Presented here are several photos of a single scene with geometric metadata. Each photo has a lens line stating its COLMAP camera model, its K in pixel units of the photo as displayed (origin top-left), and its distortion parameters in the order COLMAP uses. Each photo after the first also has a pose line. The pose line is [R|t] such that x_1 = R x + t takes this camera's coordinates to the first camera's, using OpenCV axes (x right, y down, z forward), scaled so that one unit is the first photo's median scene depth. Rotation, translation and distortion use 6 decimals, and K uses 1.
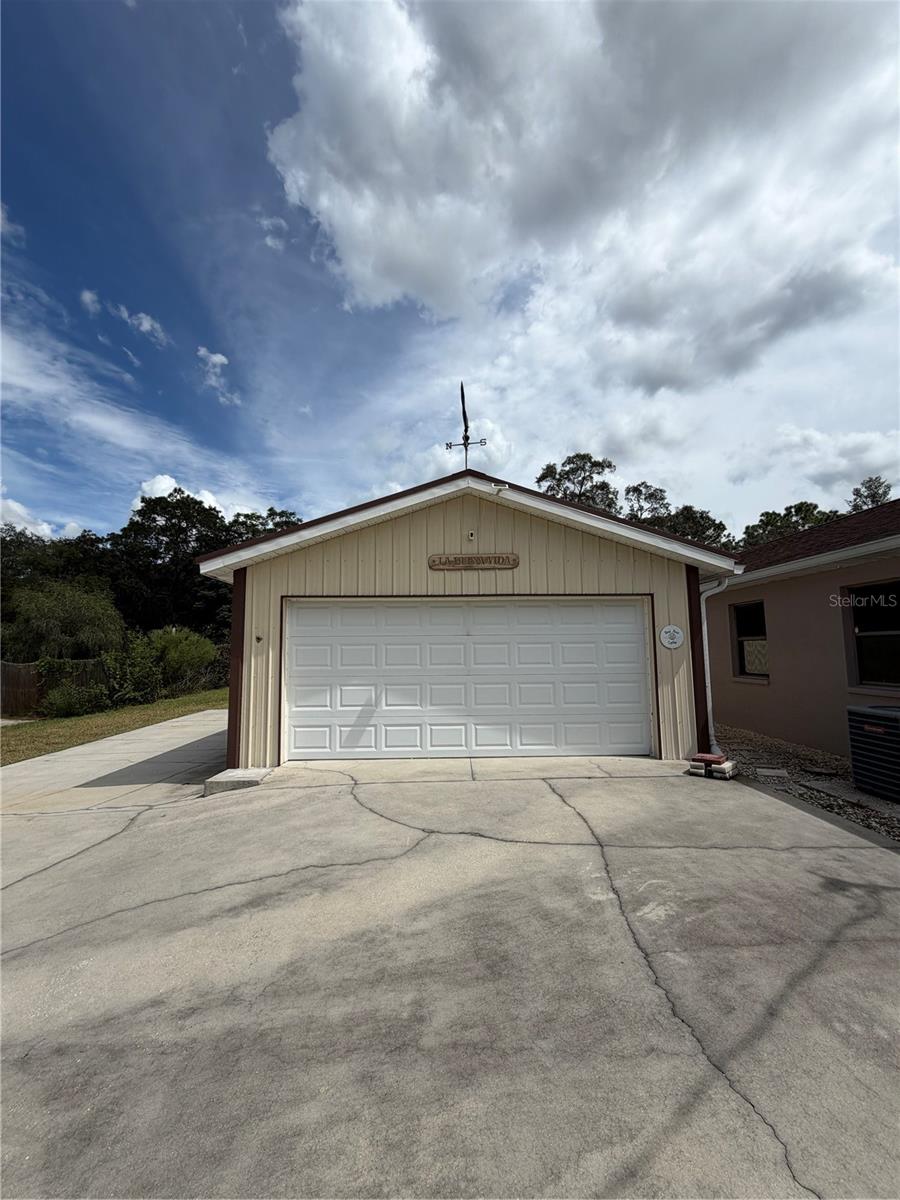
lens RADIAL K [[477.4, 0, 449.1], [0, 477.4, 596.0], [0, 0, 1]] dist [-0.001553, 0.000055]
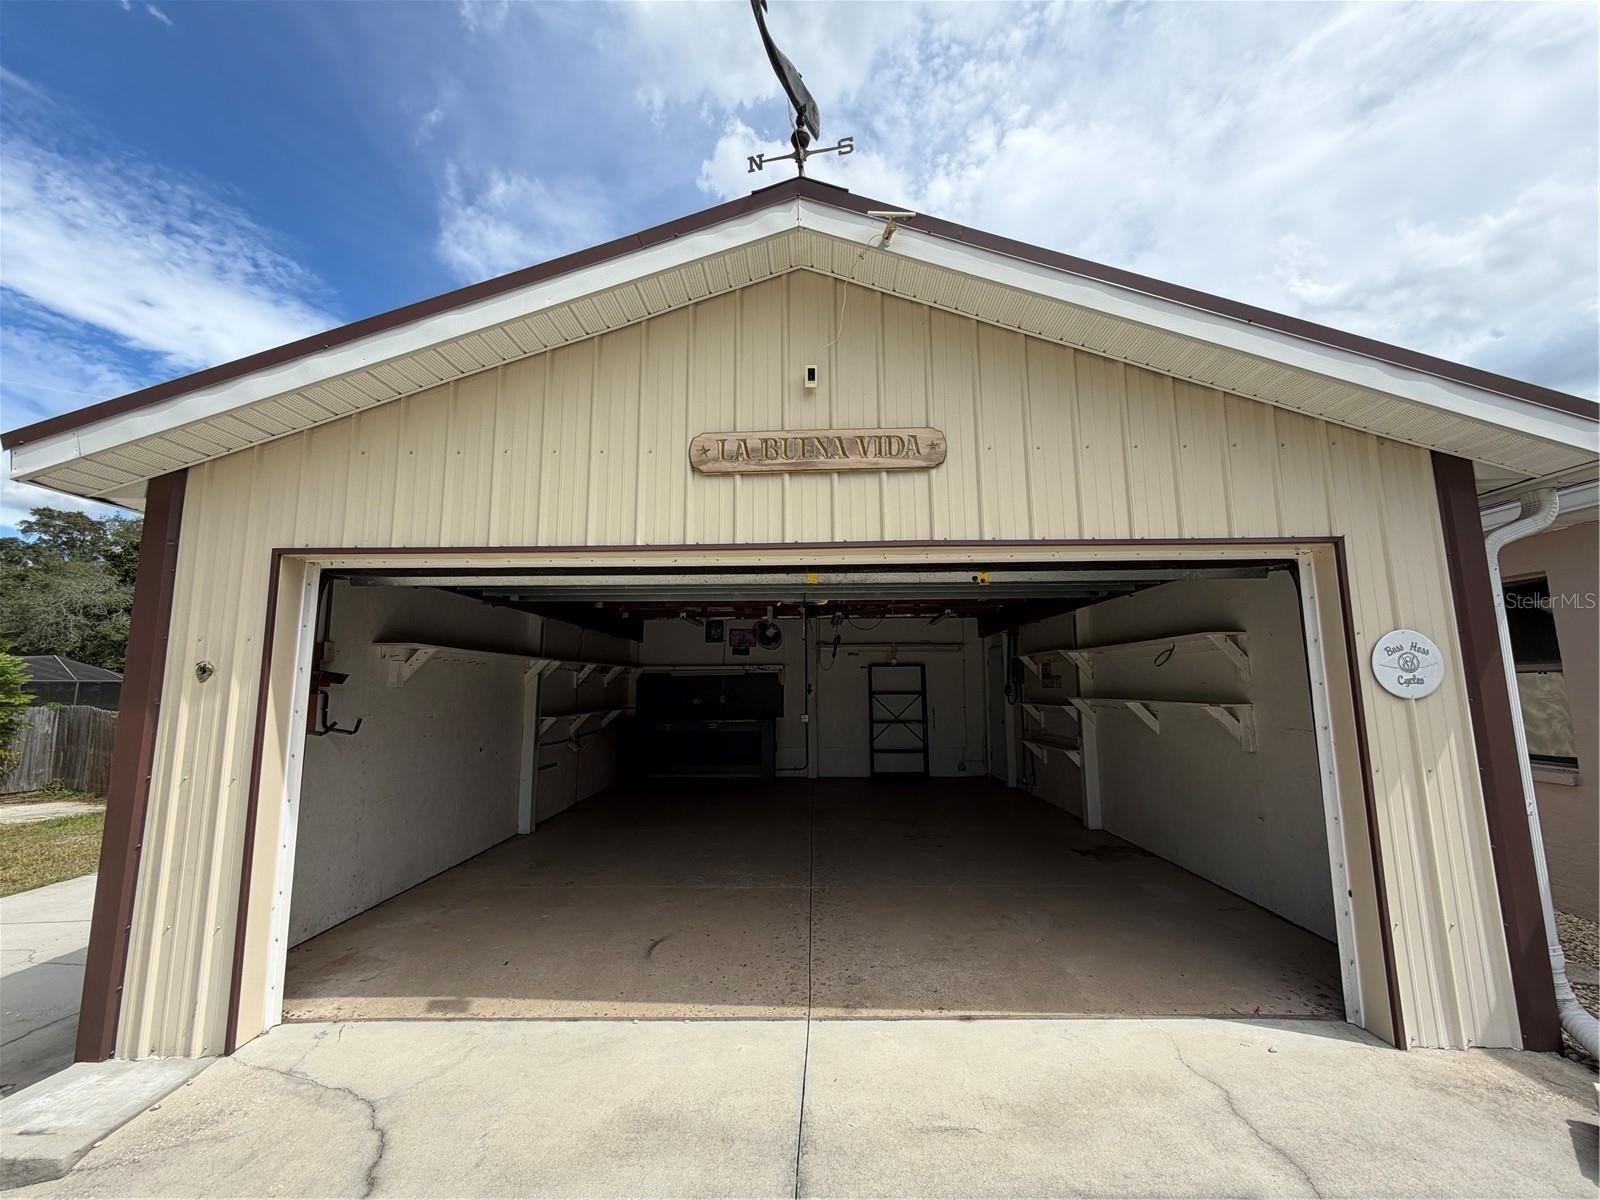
lens RADIAL K [[638.5, 0, 803.8], [0, 638.5, 603.4], [0, 0, 1]] dist [-0.002026, -0.000134]
pose [[0.999514, -0.004495, -0.030860, 0.012956], [0.003911, 0.999813, -0.018962, 0.011461], [0.030939, 0.018832, 0.999344, 0.123169]]
